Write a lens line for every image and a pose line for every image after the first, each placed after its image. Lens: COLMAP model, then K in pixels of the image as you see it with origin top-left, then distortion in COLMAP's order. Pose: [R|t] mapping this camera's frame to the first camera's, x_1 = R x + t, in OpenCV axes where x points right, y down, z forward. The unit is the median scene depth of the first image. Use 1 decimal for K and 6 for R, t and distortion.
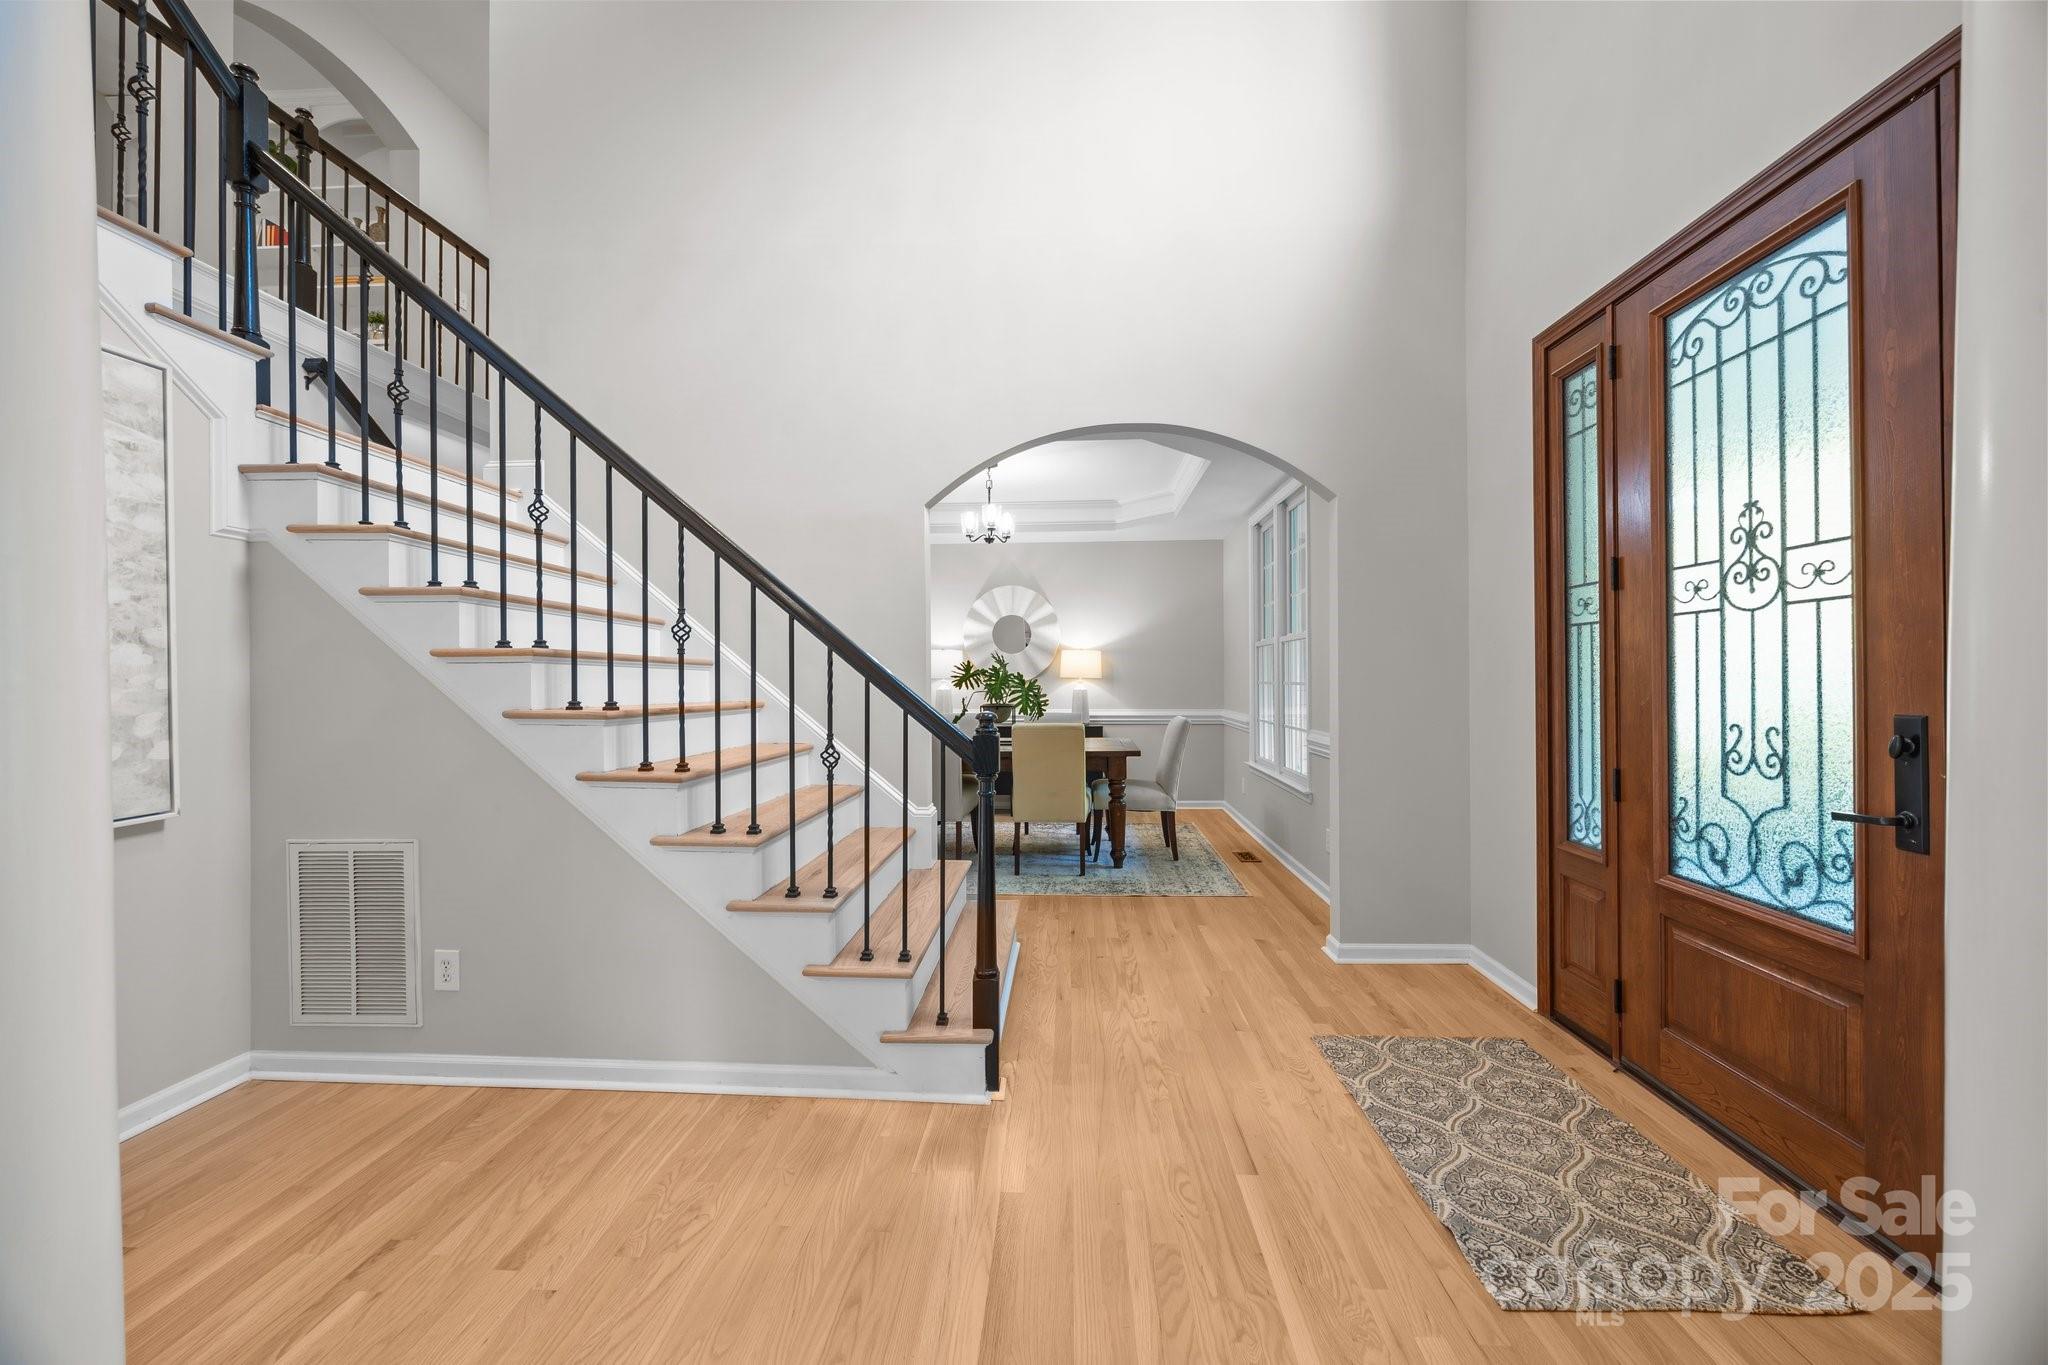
lens RADIAL K [[784.6, 0, 1022.7], [0, 784.6, 679.3], [0, 0, 1]] dist [0.000277, 0.000313]
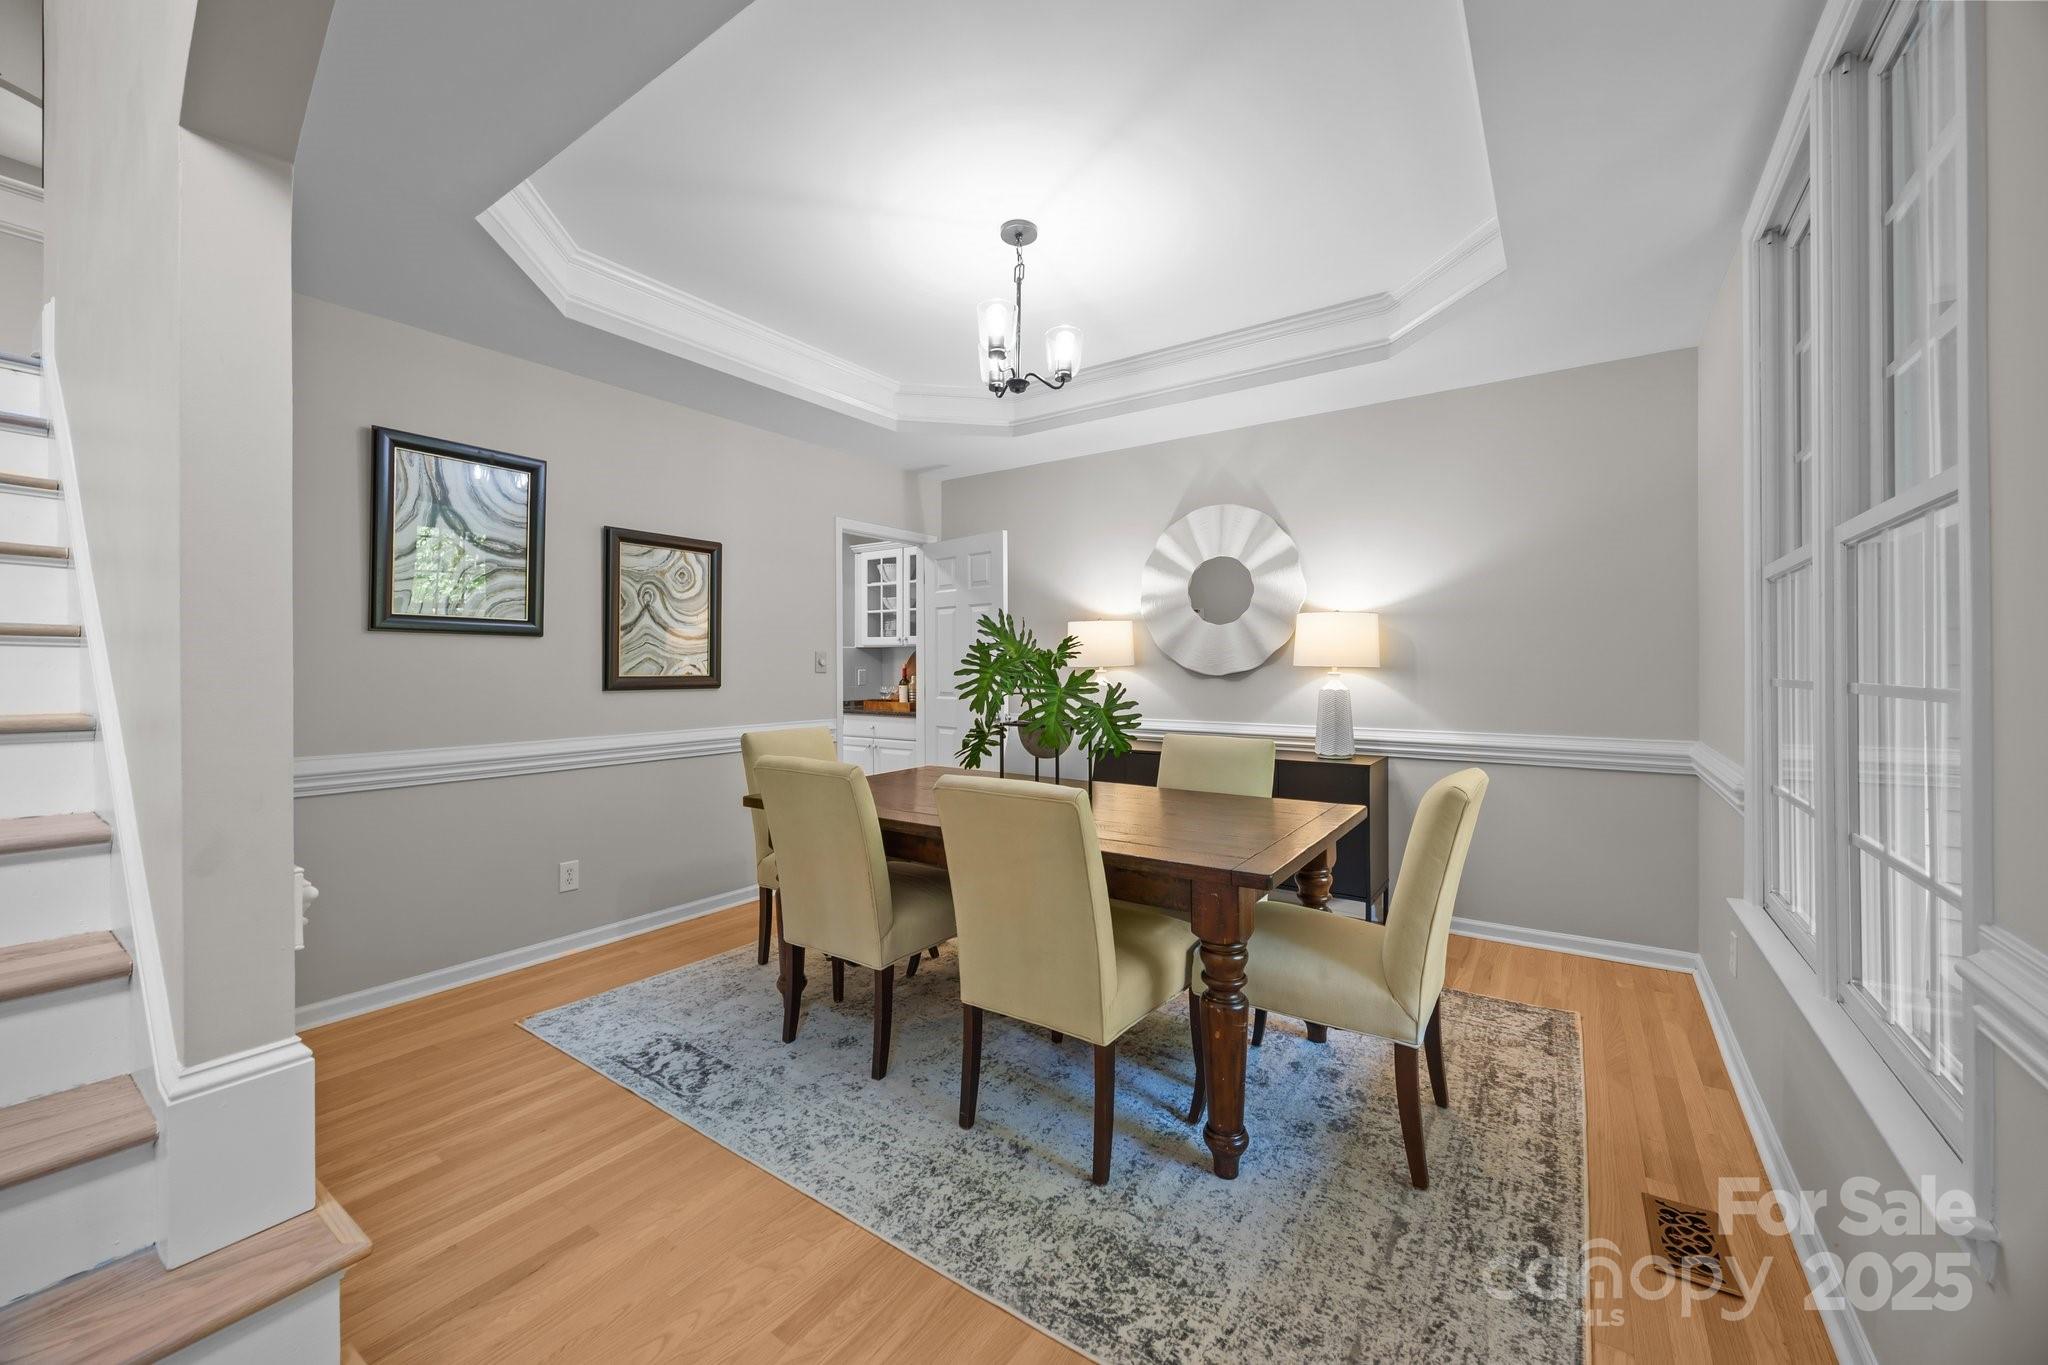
lens RADIAL K [[784.6, 0, 1021.9], [0, 784.6, 669.8], [0, 0, 1]] dist [0.000277, 0.000313]
pose [[0.842494, 0.006646, -0.538665, 0.175358], [-0.008415, 0.999964, -0.000823, 0.002299], [0.538641, 0.005226, 0.842519, 0.443882]]
